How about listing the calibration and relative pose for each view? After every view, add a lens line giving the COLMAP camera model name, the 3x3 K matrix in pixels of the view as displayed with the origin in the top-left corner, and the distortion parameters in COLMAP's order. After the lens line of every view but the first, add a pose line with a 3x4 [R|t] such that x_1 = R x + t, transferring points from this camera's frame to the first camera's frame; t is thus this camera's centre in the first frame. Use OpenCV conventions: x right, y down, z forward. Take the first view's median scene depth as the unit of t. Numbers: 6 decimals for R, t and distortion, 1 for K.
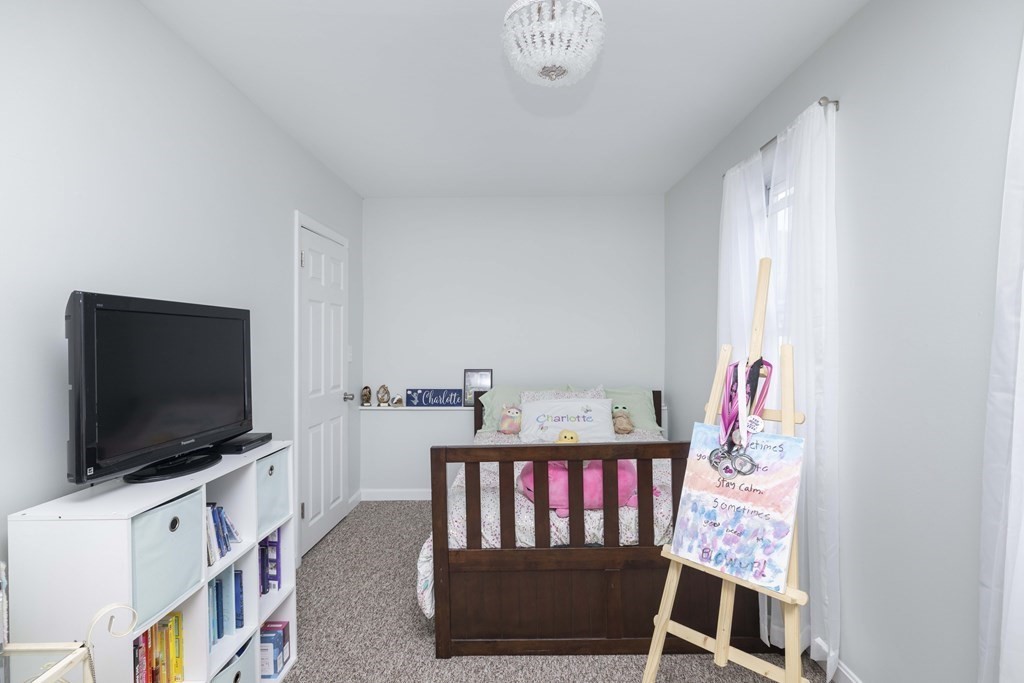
lens RADIAL K [[510.3, 0, 512.0], [0, 510.3, 341.5], [0, 0, 1]] dist [0.000437, -0.000323]
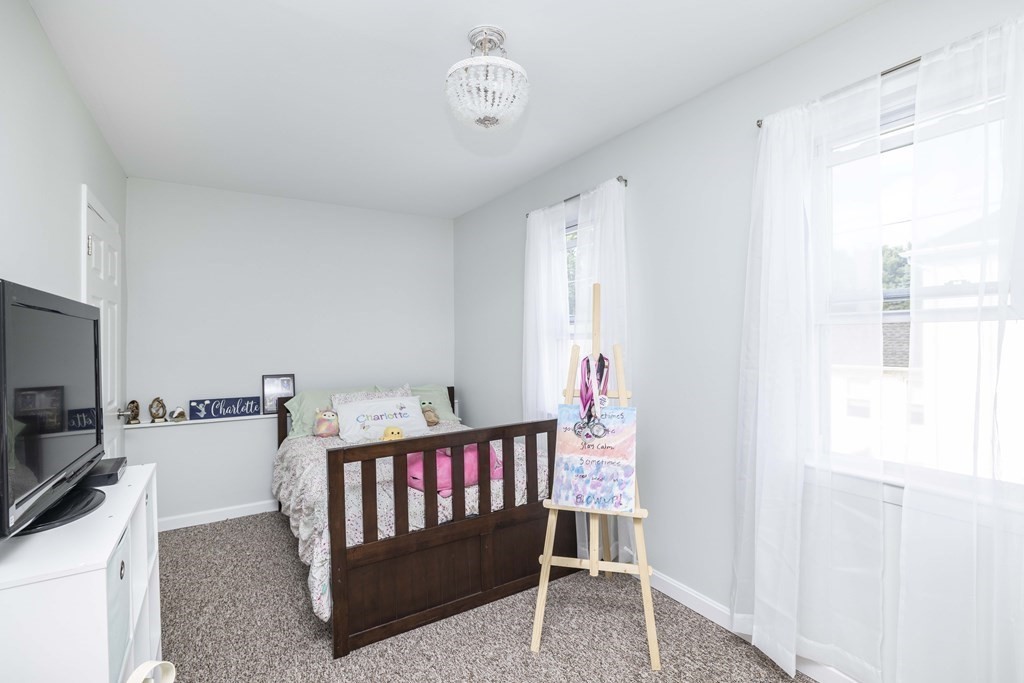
lens RADIAL K [[473.2, 0, 512.0], [0, 473.2, 341.5], [0, 0, 1]] dist [-0.001511, -0.000083]
pose [[0.848178, -0.004316, 0.529693, -0.343134], [0.008799, 0.999944, -0.005941, 0.001656], [-0.529638, 0.009700, 0.848169, 0.015568]]
